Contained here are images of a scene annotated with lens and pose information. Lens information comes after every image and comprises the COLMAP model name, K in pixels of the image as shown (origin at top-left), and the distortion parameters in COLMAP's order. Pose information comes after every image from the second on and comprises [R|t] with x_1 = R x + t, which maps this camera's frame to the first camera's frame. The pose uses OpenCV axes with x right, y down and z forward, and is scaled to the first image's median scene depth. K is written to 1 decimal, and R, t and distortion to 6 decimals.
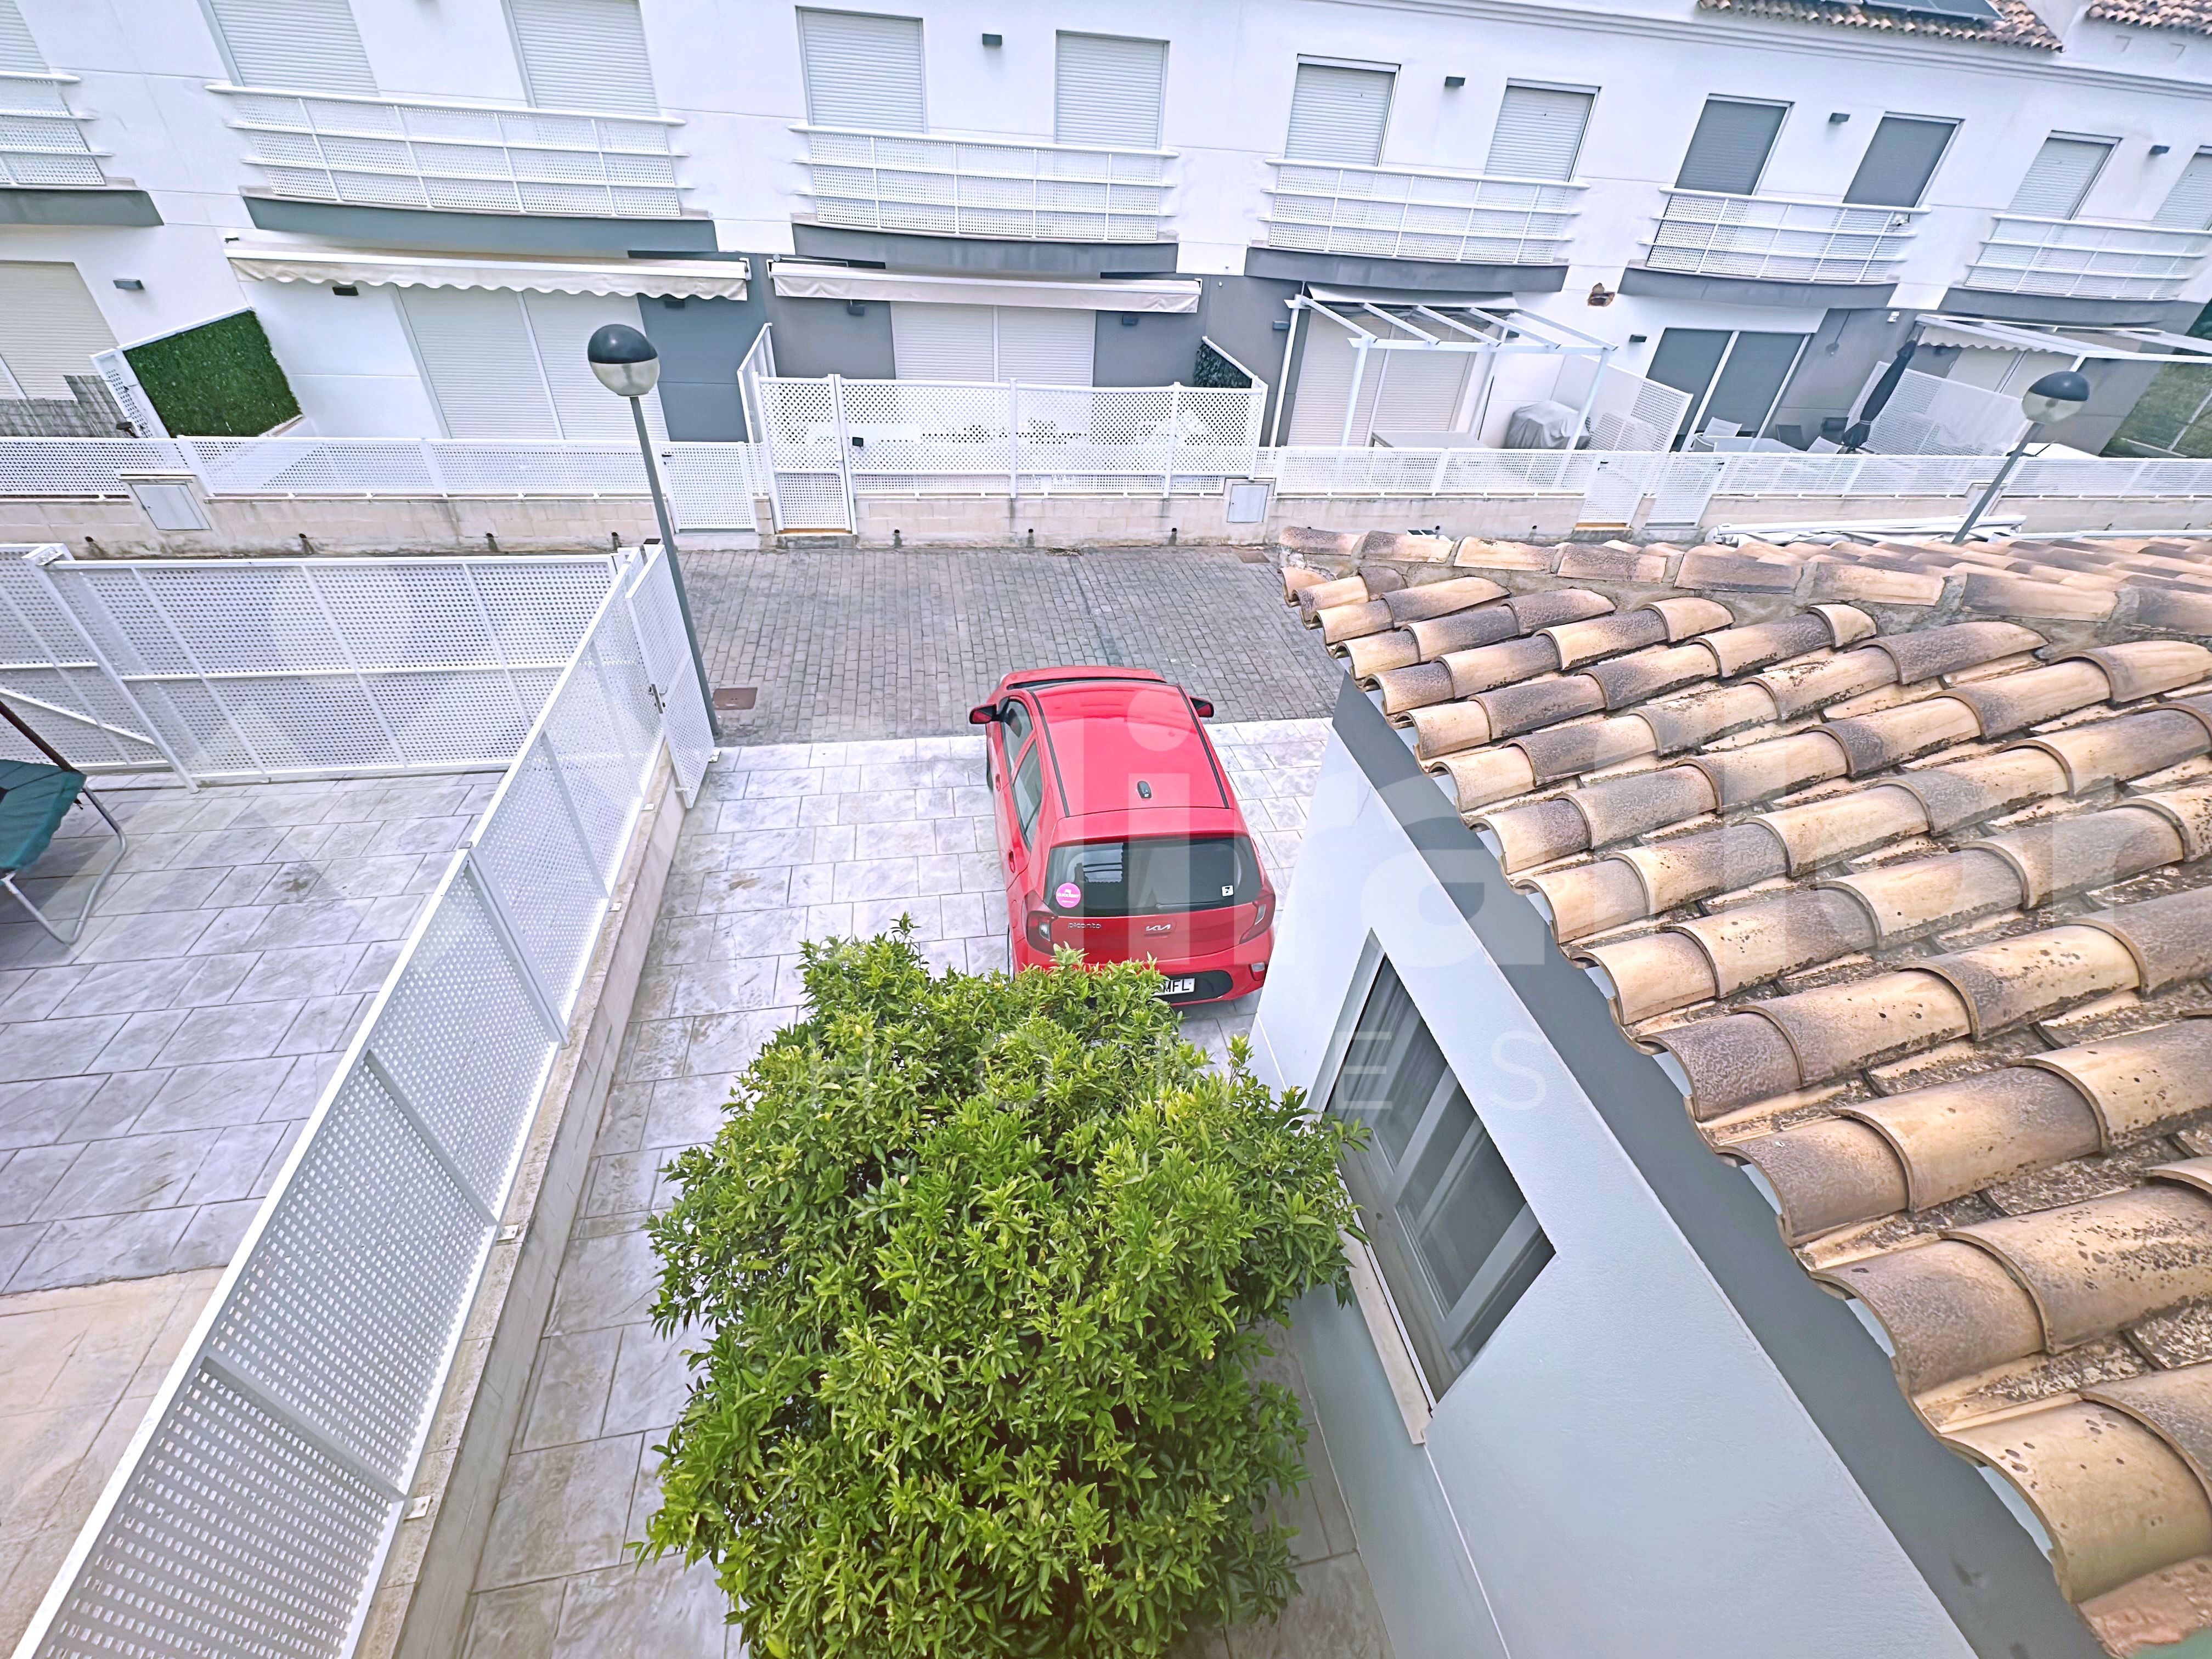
lens RADIAL K [[895.9, 0, 1104.5], [0, 895.9, 829.0], [0, 0, 1]] dist [-0.002877, -0.000014]
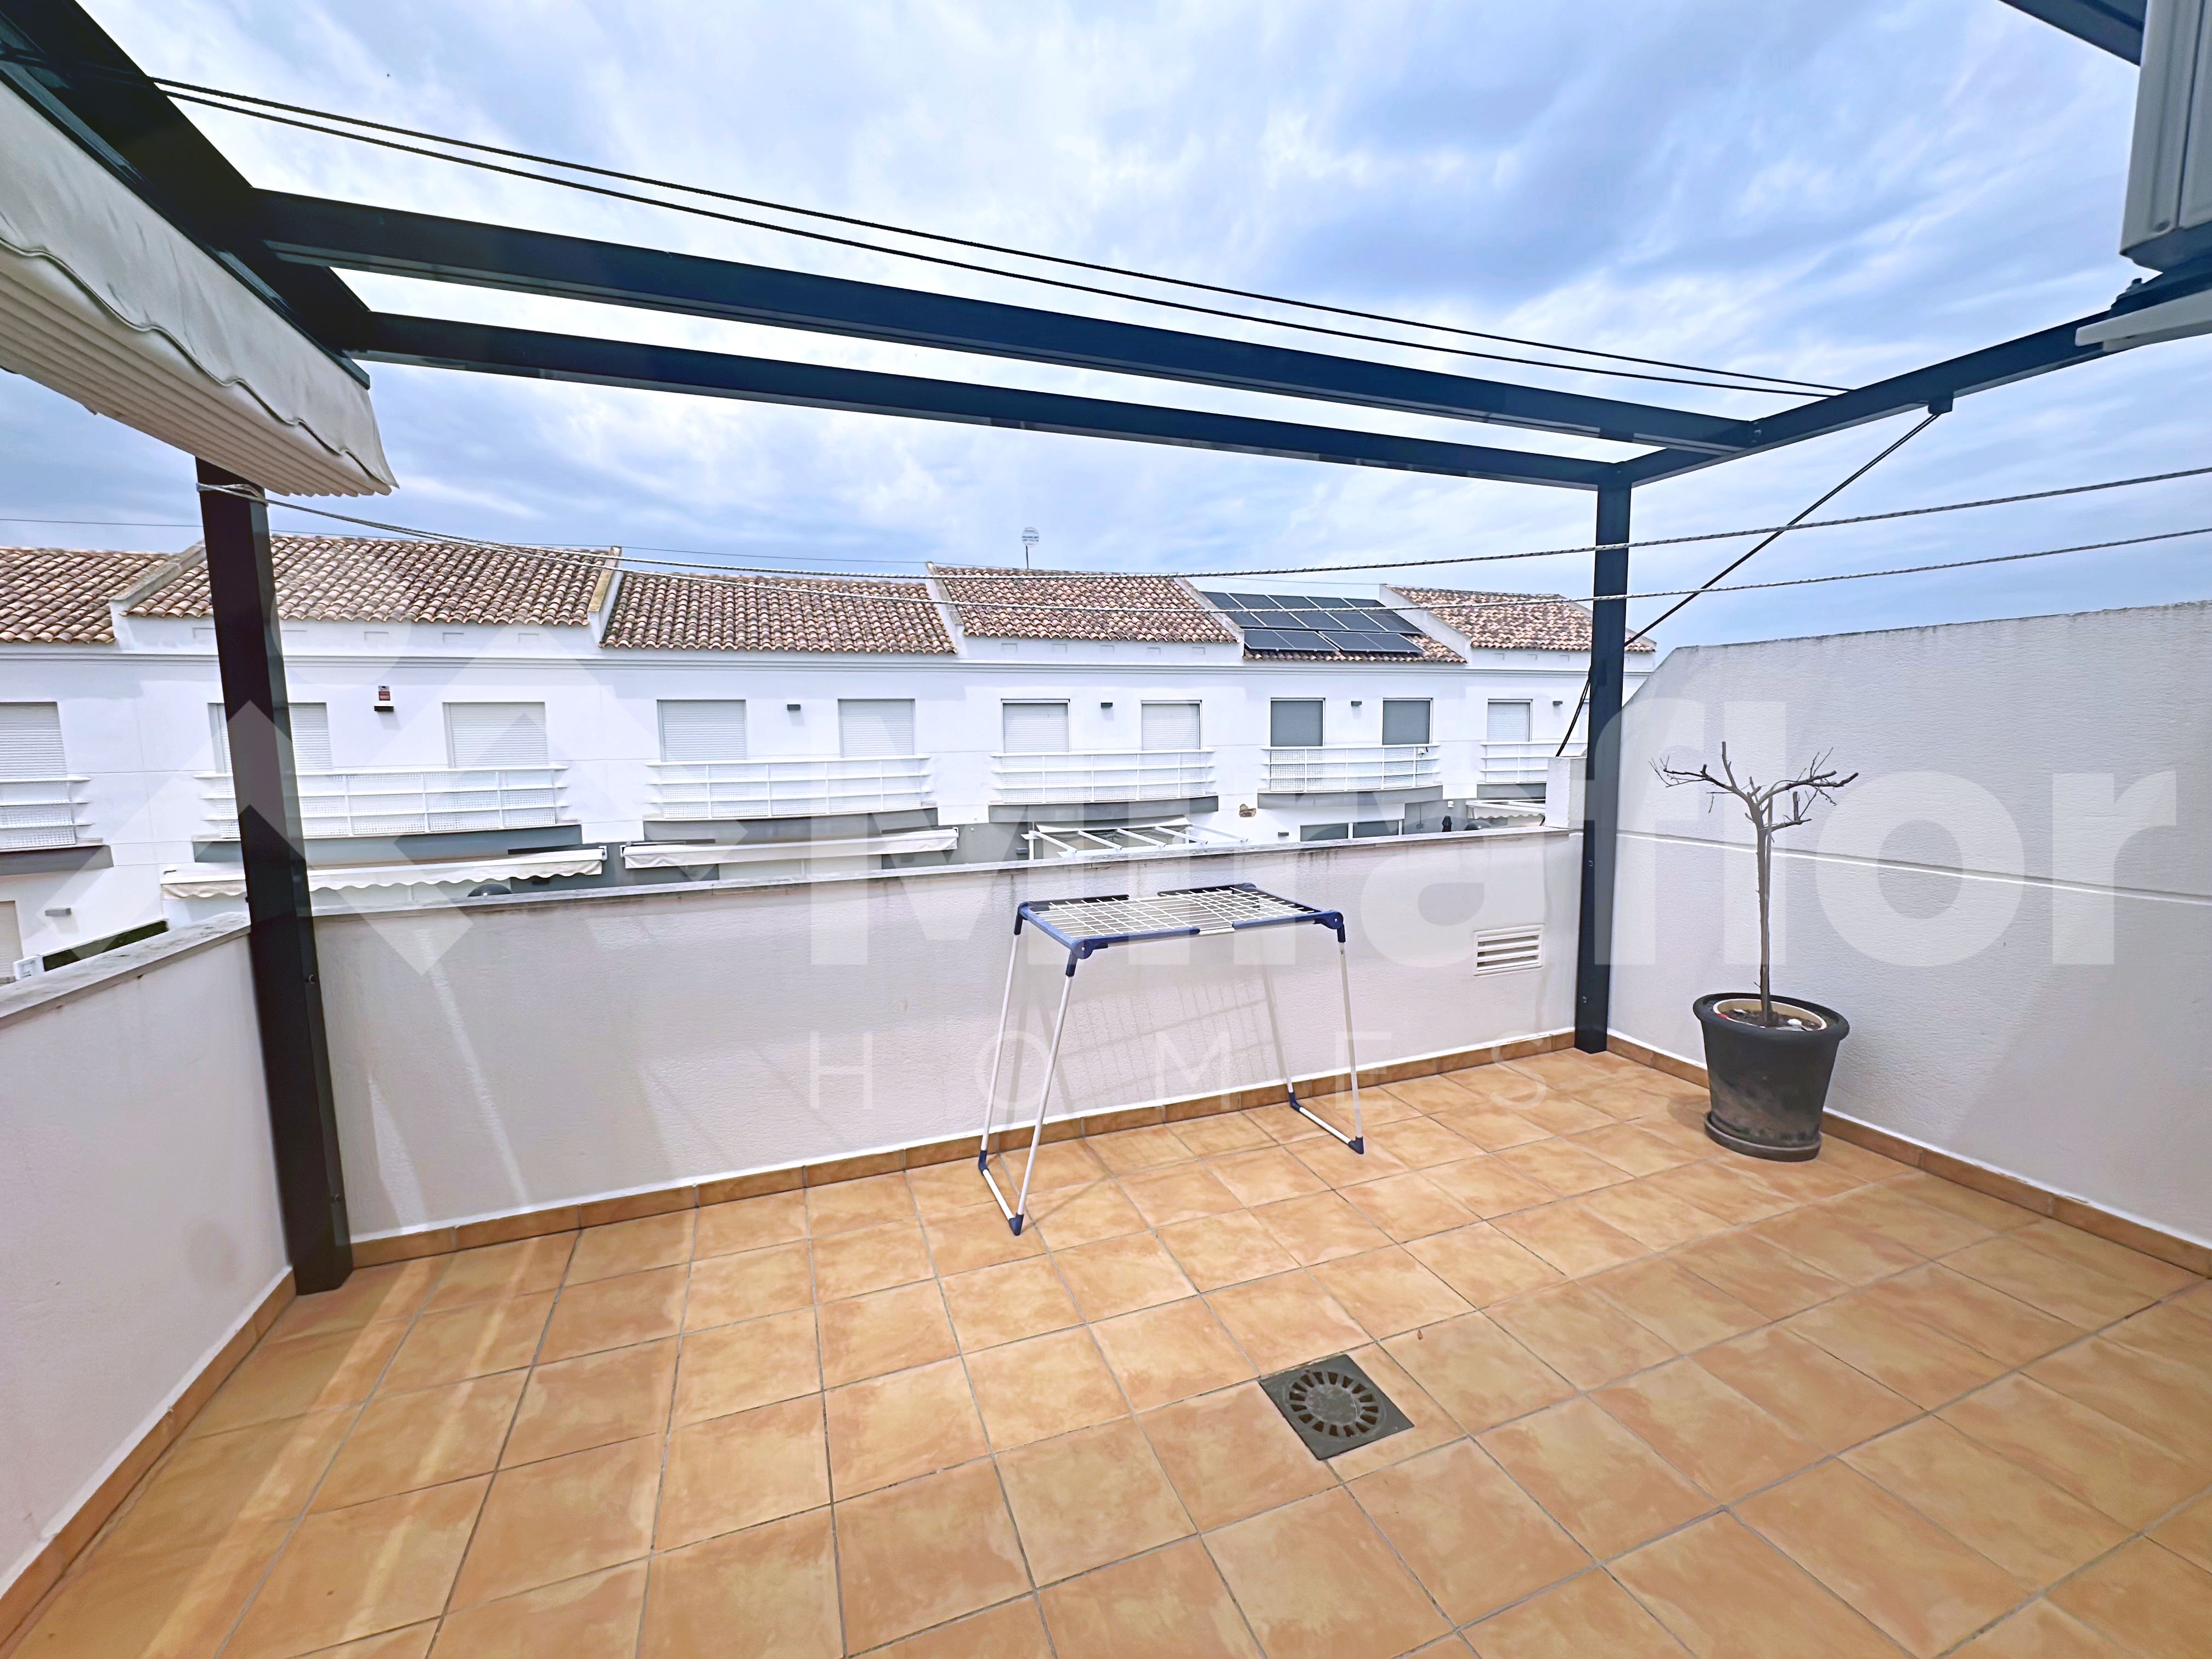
lens RADIAL K [[895.9, 0, 1106.6], [0, 895.9, 828.9], [0, 0, 1]] dist [-0.002877, -0.000014]
pose [[0.982240, -0.094390, 0.162156, 0.110774], [0.165694, 0.841861, -0.513630, 0.136330], [-0.088031, 0.531376, 0.842550, -0.185751]]
